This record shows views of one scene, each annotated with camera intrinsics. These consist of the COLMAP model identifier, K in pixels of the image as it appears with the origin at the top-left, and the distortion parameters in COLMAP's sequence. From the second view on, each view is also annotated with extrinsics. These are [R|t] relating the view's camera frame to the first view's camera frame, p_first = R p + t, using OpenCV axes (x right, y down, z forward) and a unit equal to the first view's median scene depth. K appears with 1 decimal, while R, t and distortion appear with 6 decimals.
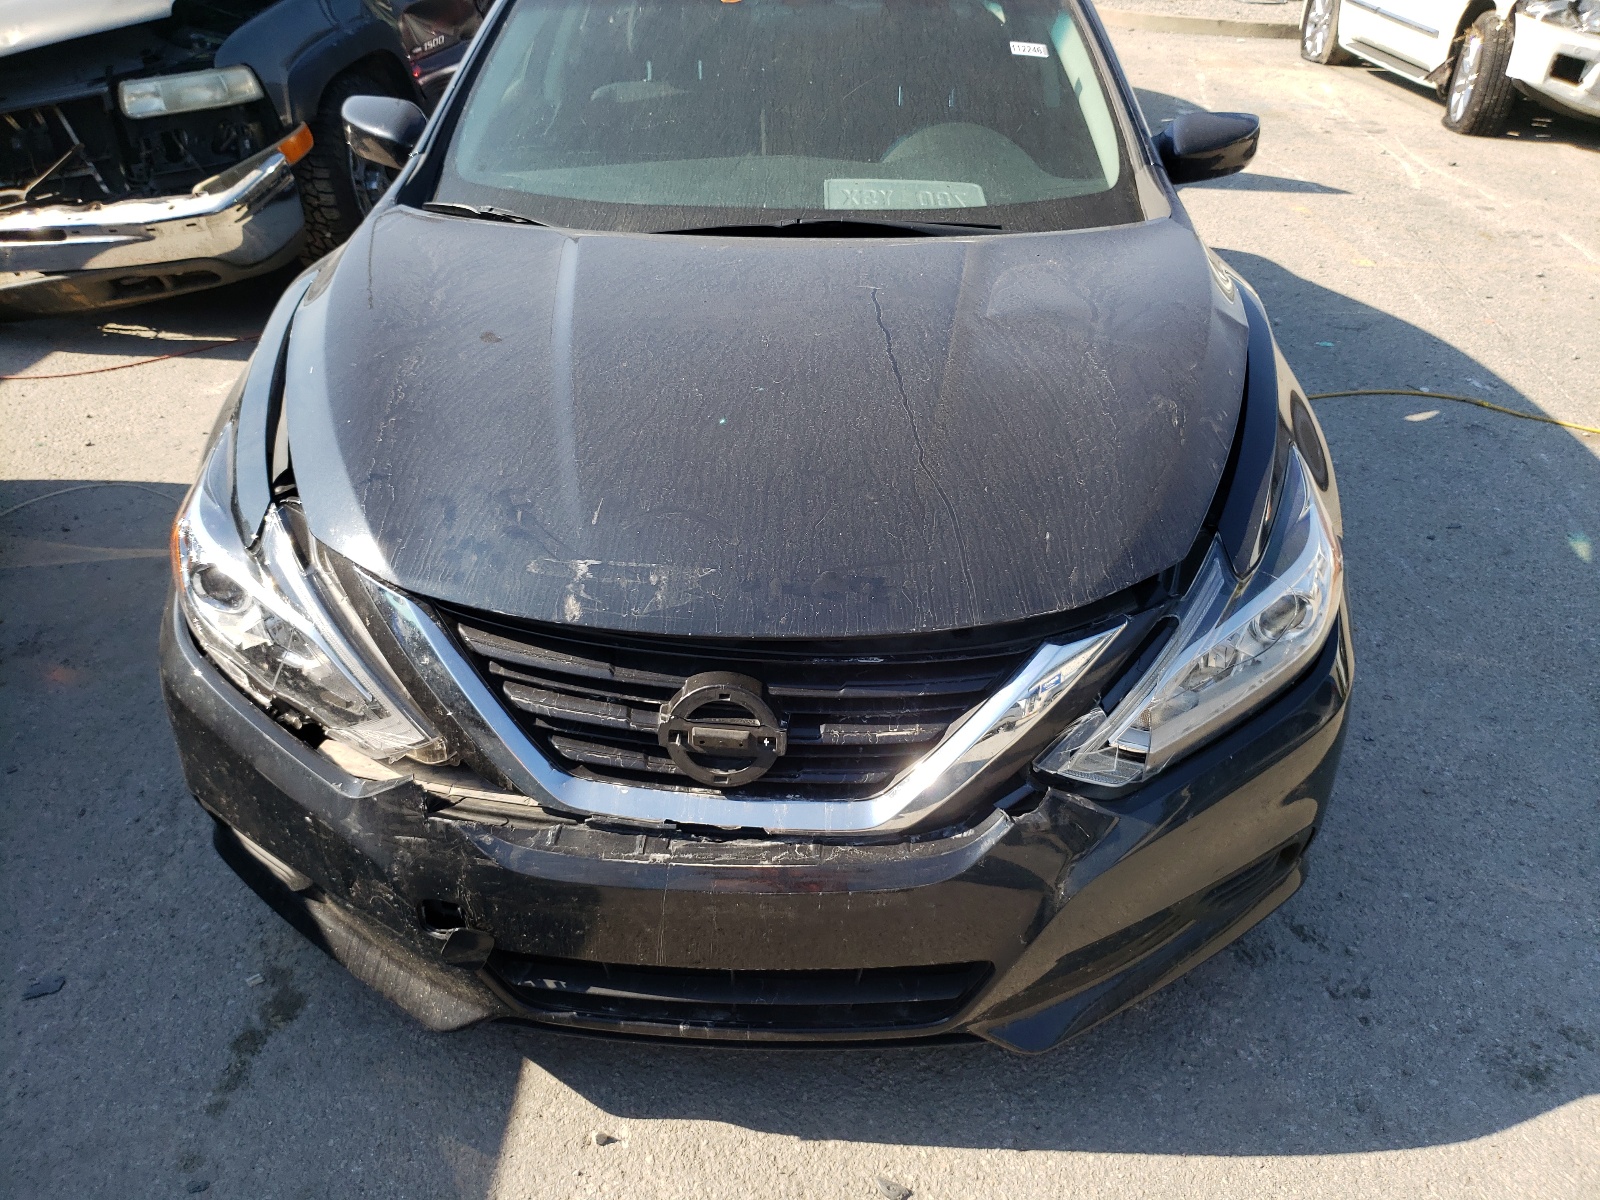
lens RADIAL K [[1225.6, 0, 800.0], [0, 1225.6, 600.0], [0, 0, 1]] dist [-0.004943, -0.002283]
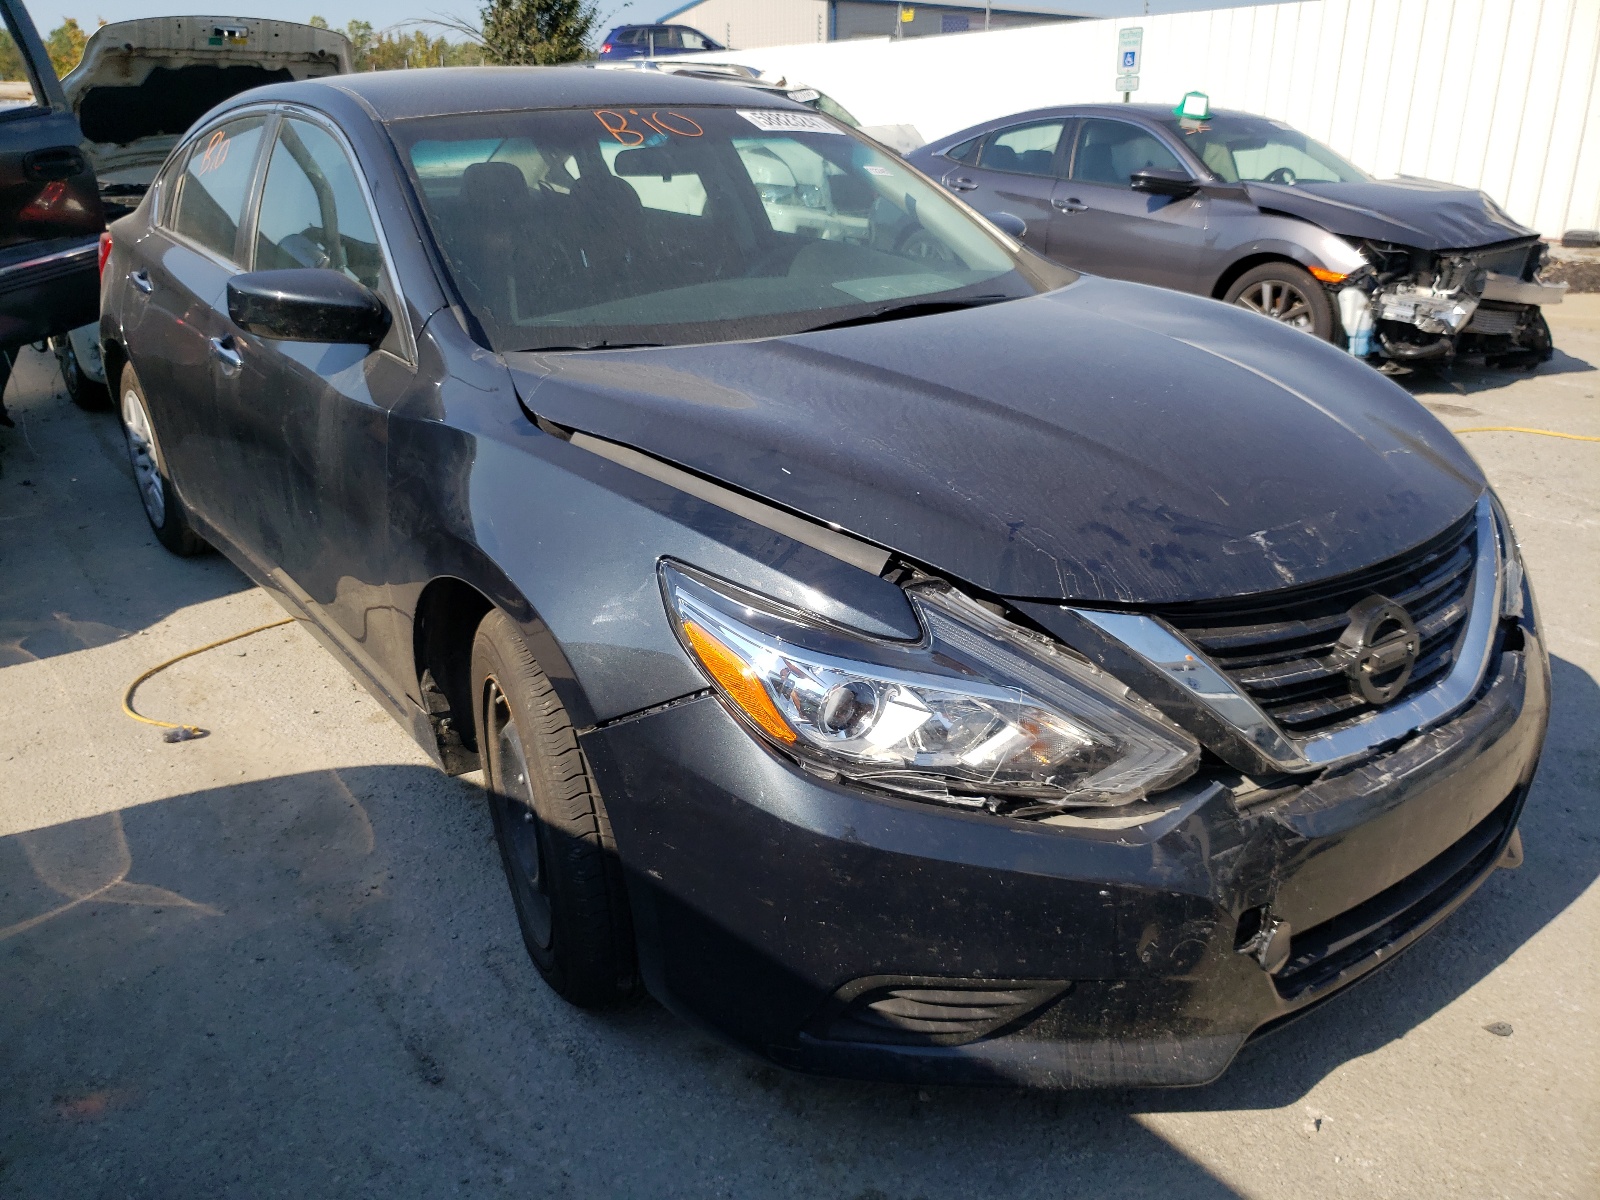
lens RADIAL K [[1186.6, 0, 800.0], [0, 1186.6, 600.0], [0, 0, 1]] dist [-0.002246, -0.000331]
pose [[0.782335, -0.250197, 0.570397, -1.063324], [0.342446, 0.937723, -0.058367, -0.052189], [-0.520271, 0.240993, 0.819293, 0.371916]]
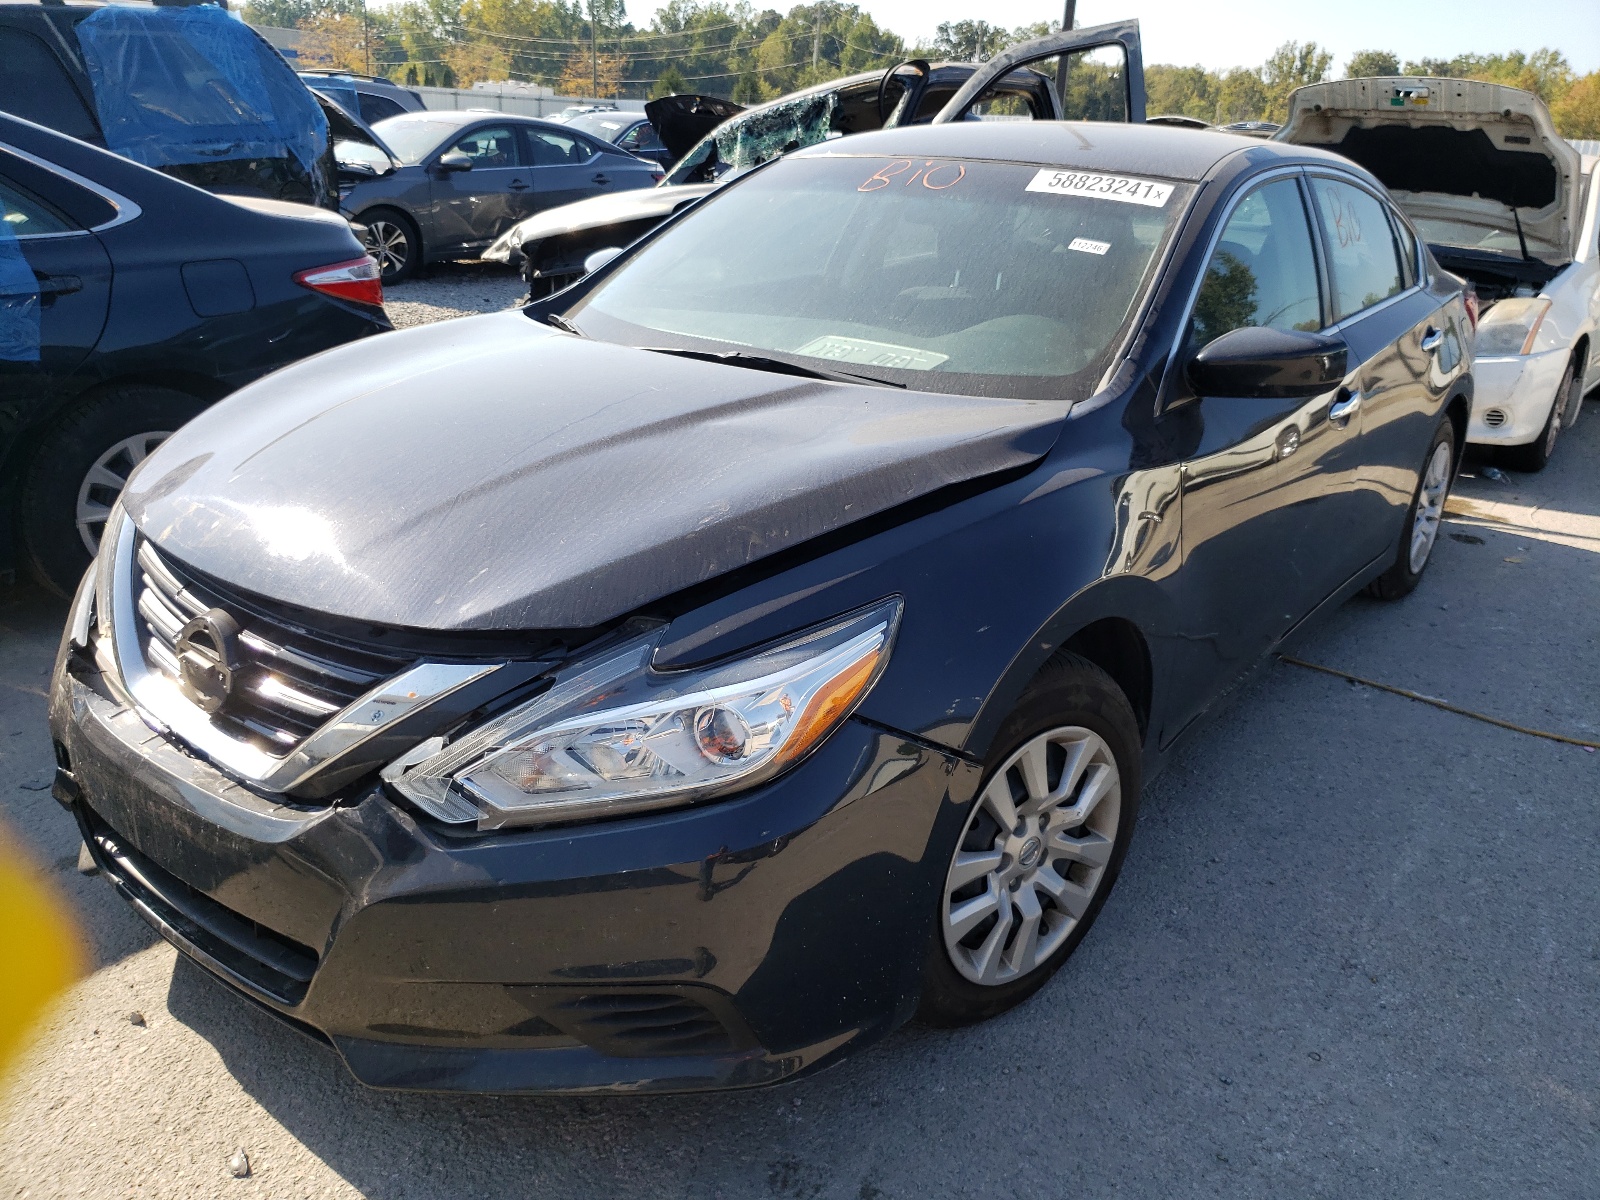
lens RADIAL K [[1186.6, 0, 800.0], [0, 1186.6, 600.0], [0, 0, 1]] dist [-0.002246, -0.000331]
pose [[0.829553, 0.219729, -0.513382, 0.950615], [-0.320673, 0.940085, -0.115802, 0.003671], [0.457178, 0.260691, 0.850311, 0.273824]]
